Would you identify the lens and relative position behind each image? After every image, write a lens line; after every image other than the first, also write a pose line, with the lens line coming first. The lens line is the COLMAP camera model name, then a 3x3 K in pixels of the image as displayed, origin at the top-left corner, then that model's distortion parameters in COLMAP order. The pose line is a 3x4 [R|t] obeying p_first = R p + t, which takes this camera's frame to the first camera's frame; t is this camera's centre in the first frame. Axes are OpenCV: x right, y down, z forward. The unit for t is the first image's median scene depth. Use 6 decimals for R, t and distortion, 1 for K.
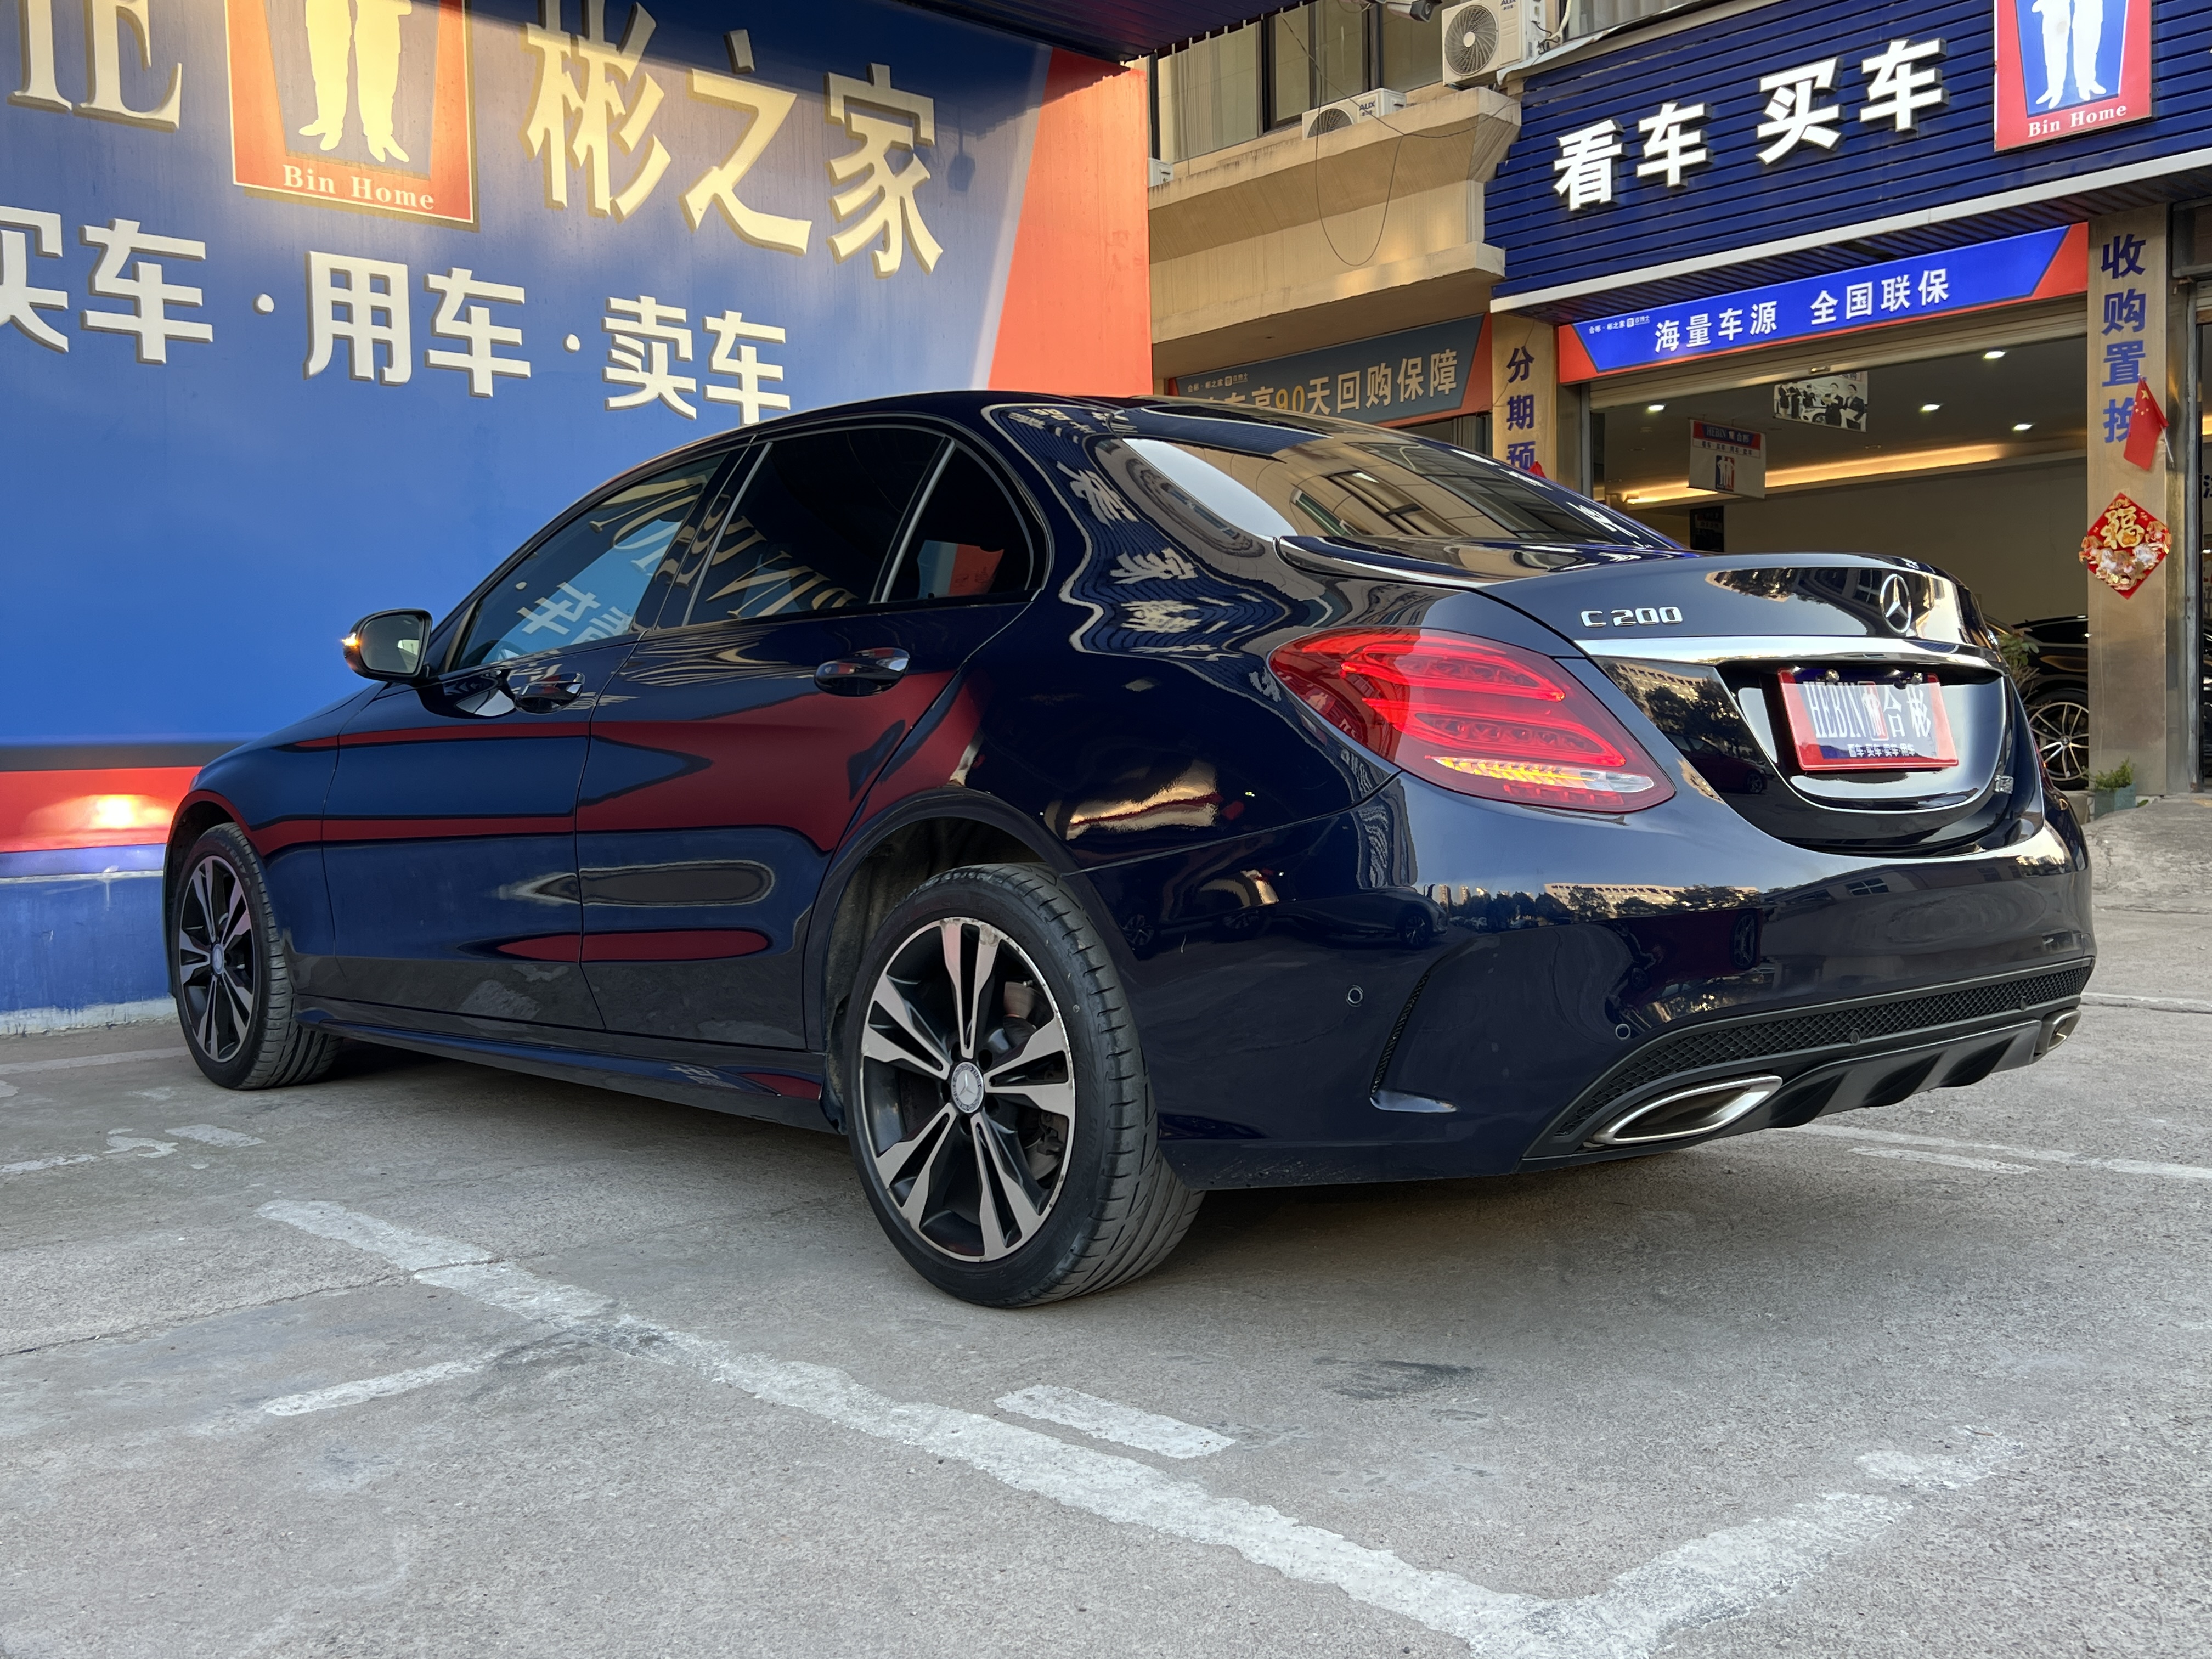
lens RADIAL K [[2116.6, 0, 1128.4], [0, 2116.6, 836.3], [0, 0, 1]] dist [0.012763, 0.000000]
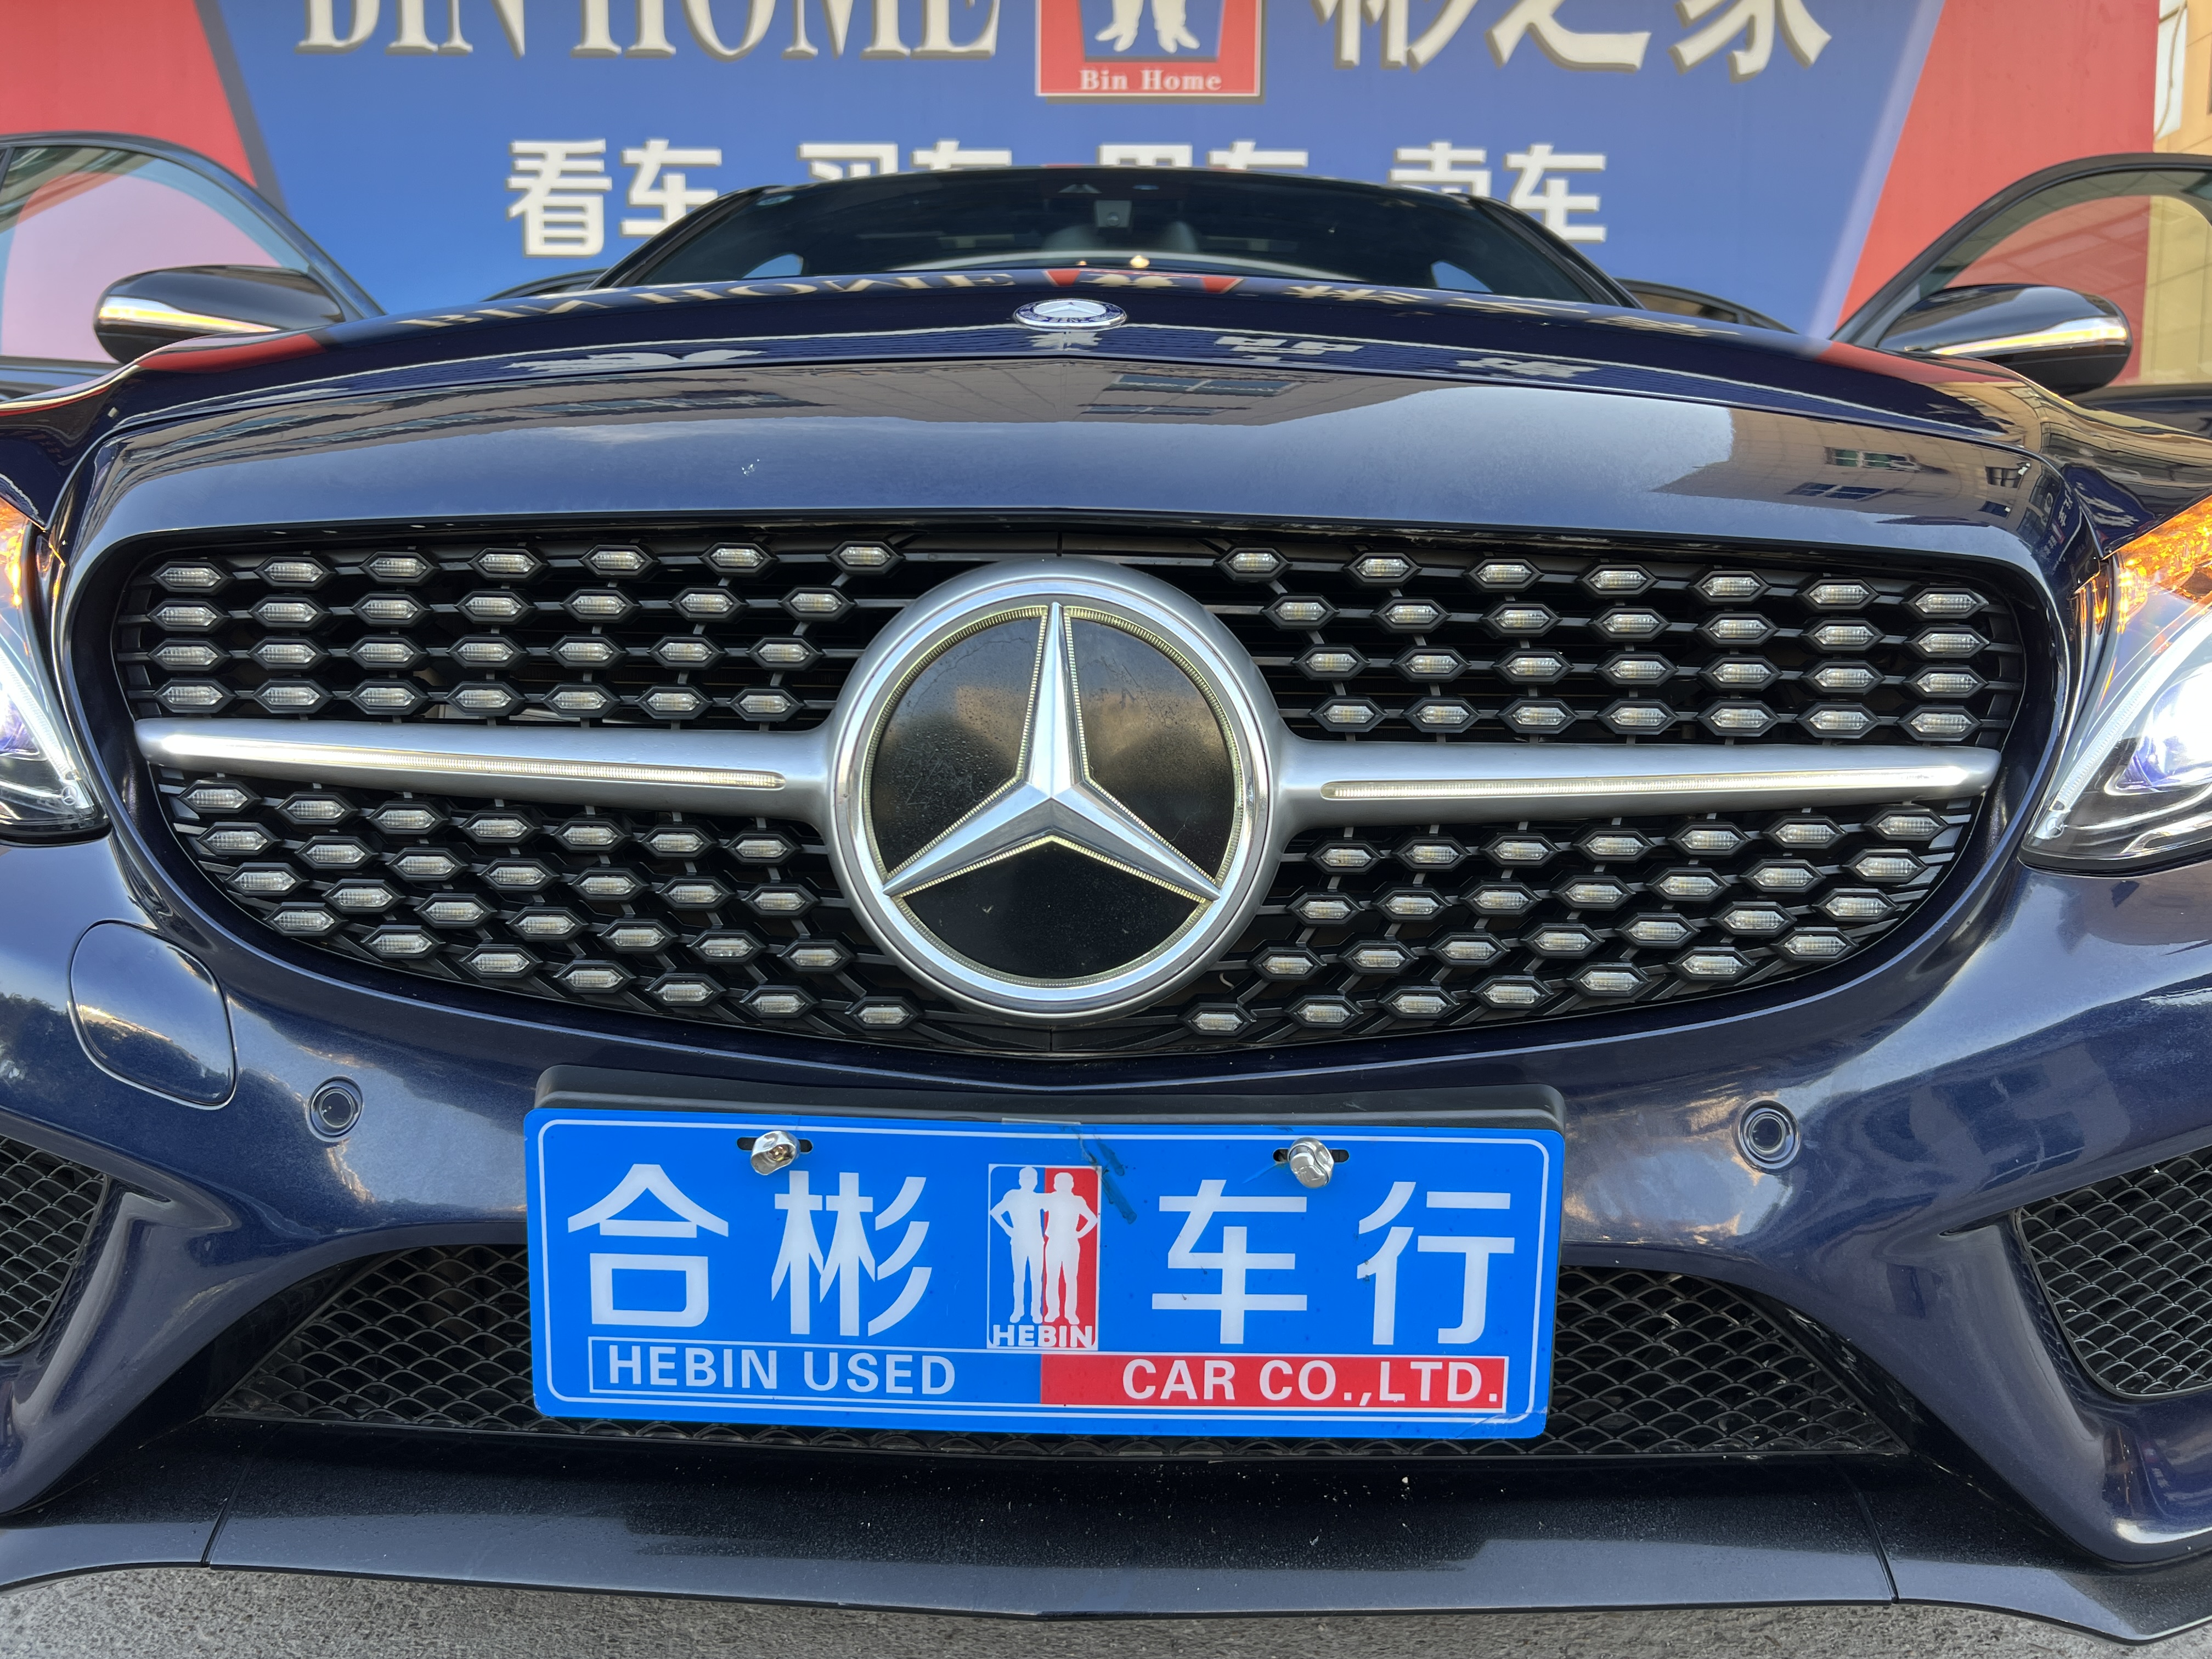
lens RADIAL K [[1754.7, 0, 1106.6], [0, 1754.7, 824.6], [0, 0, 1]] dist [0.031624, -0.036481]
pose [[0.715887, 0.093408, -0.691940, 0.290938], [-0.051526, 0.995376, 0.081062, 0.007692], [0.696312, -0.022378, 0.717390, 0.311390]]
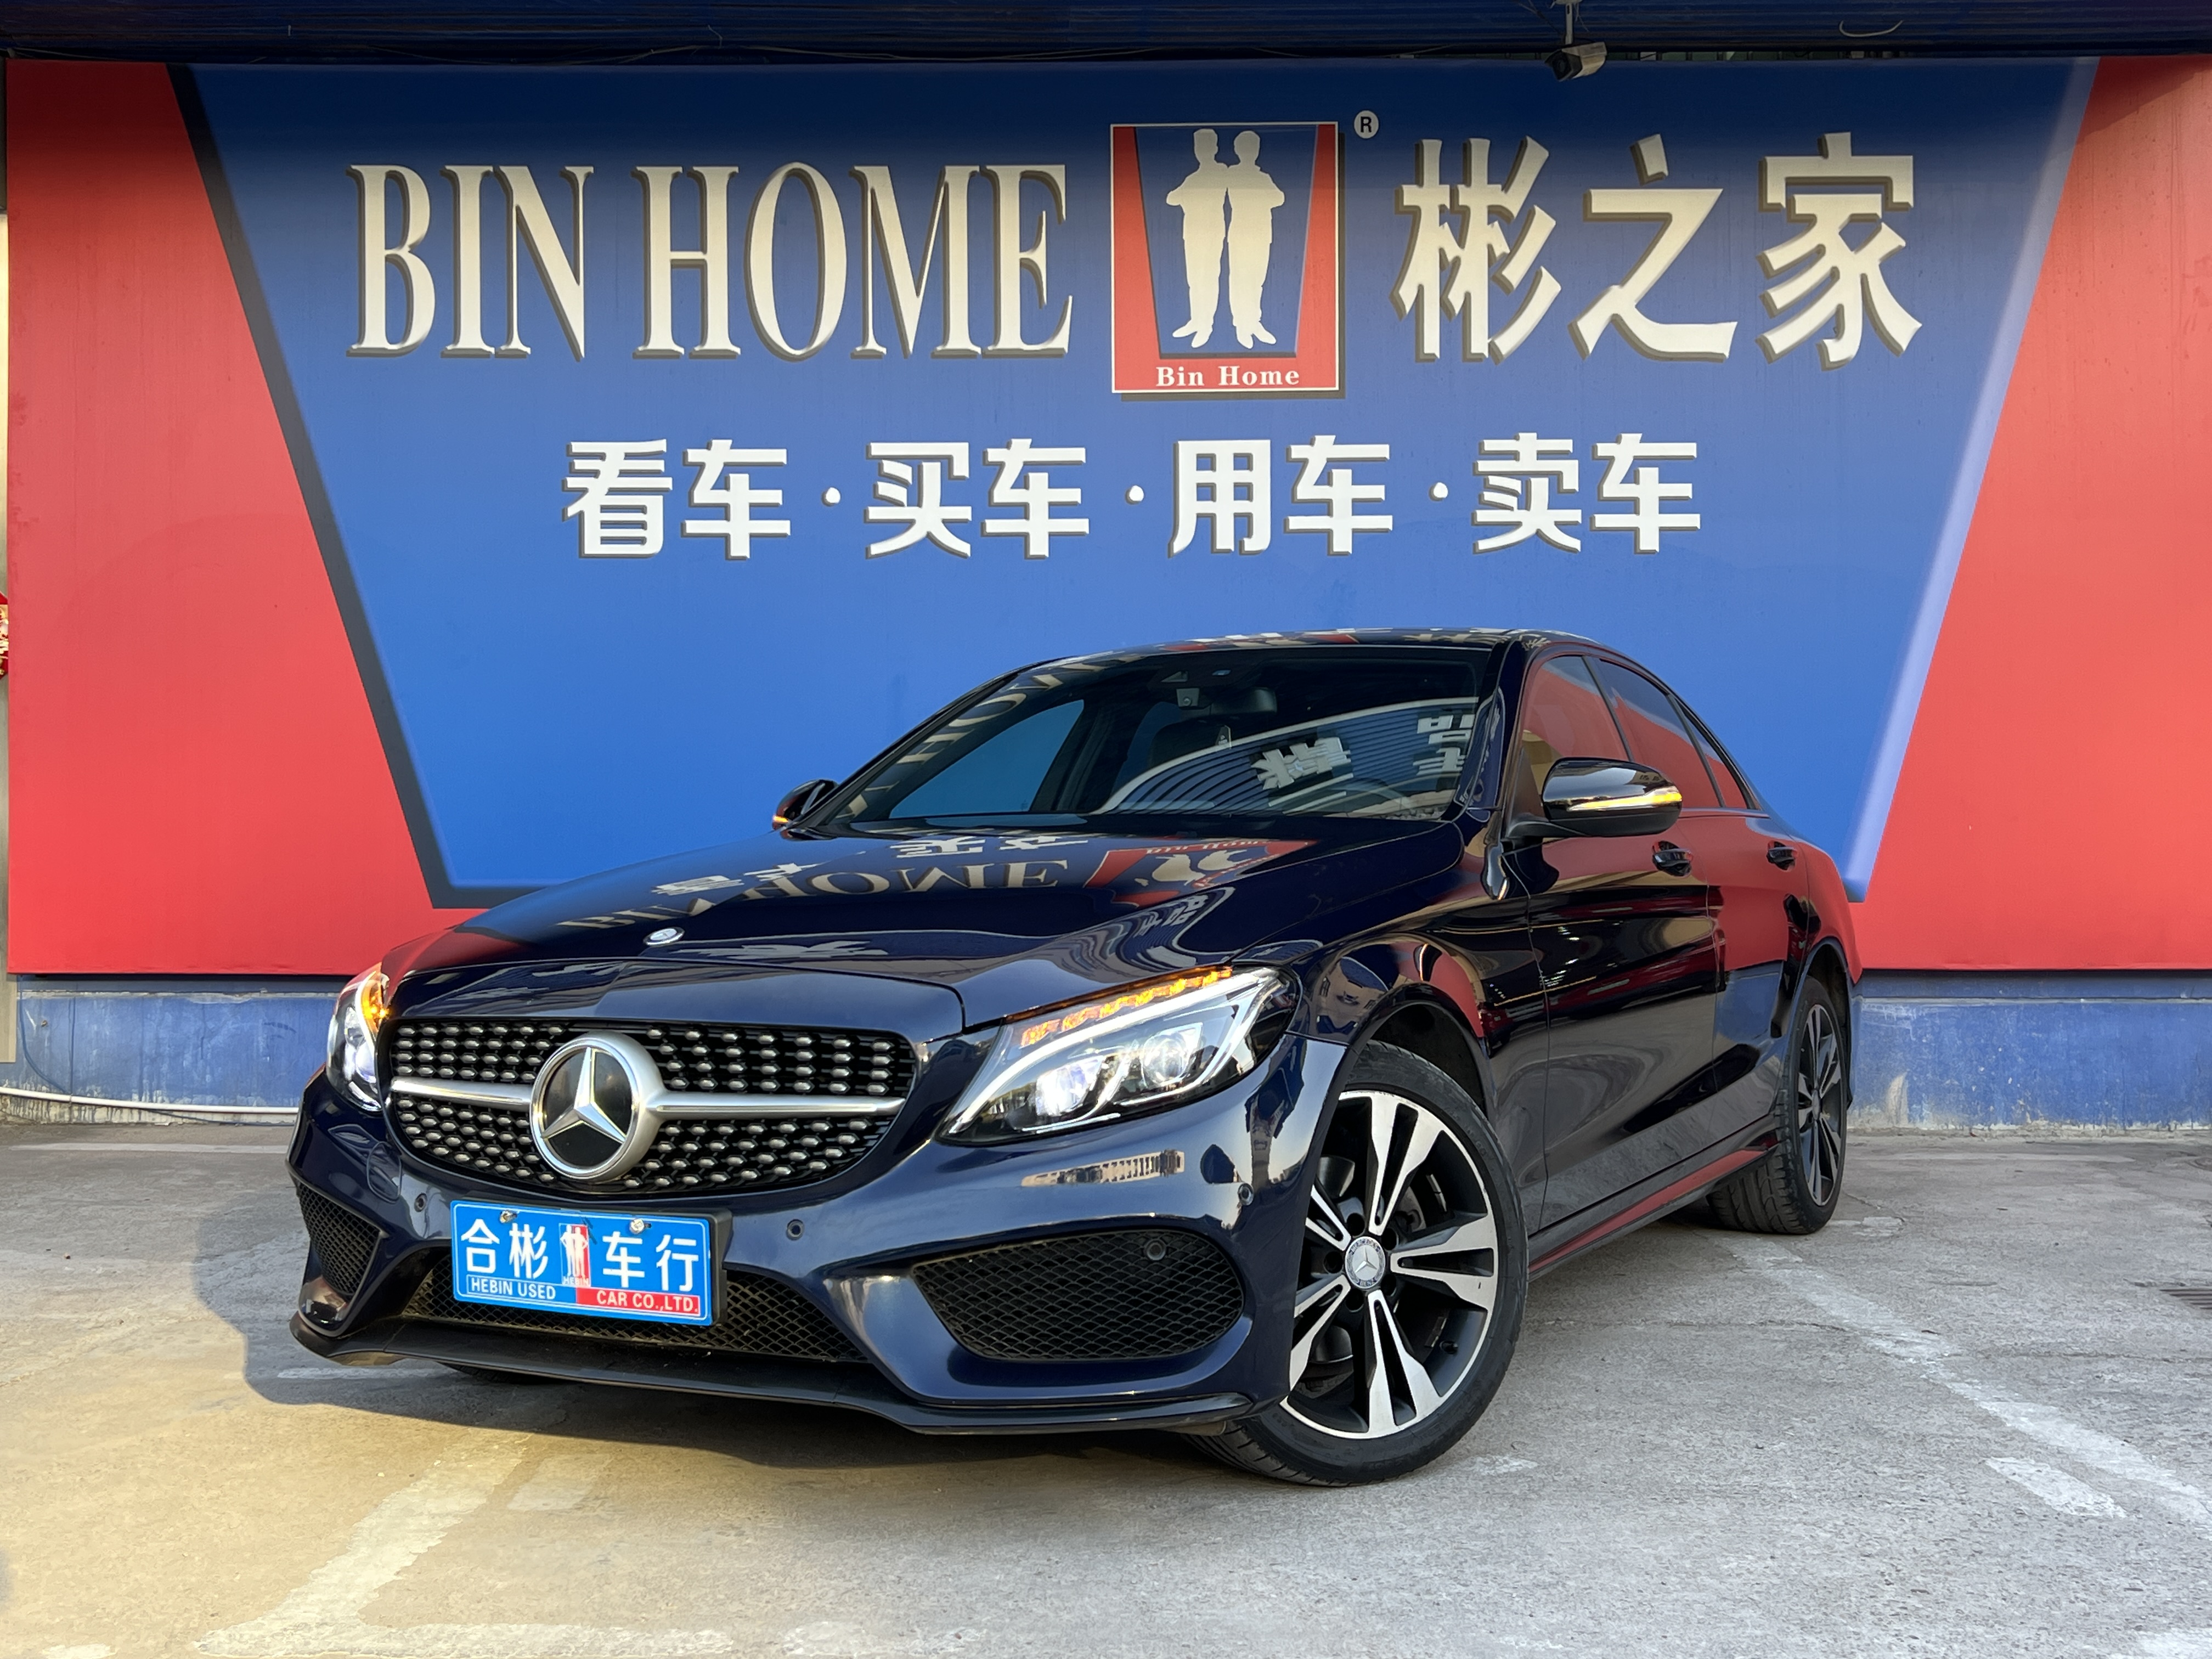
lens RADIAL K [[2435.4, 0, 1093.6], [0, 2435.4, 862.7], [0, 0, 1]] dist [0.024123, 0.000000]
pose [[0.720204, 0.008404, -0.693712, 0.447728], [-0.037883, 0.998911, -0.027228, -0.020460], [0.692728, 0.045889, 0.719738, 0.068105]]
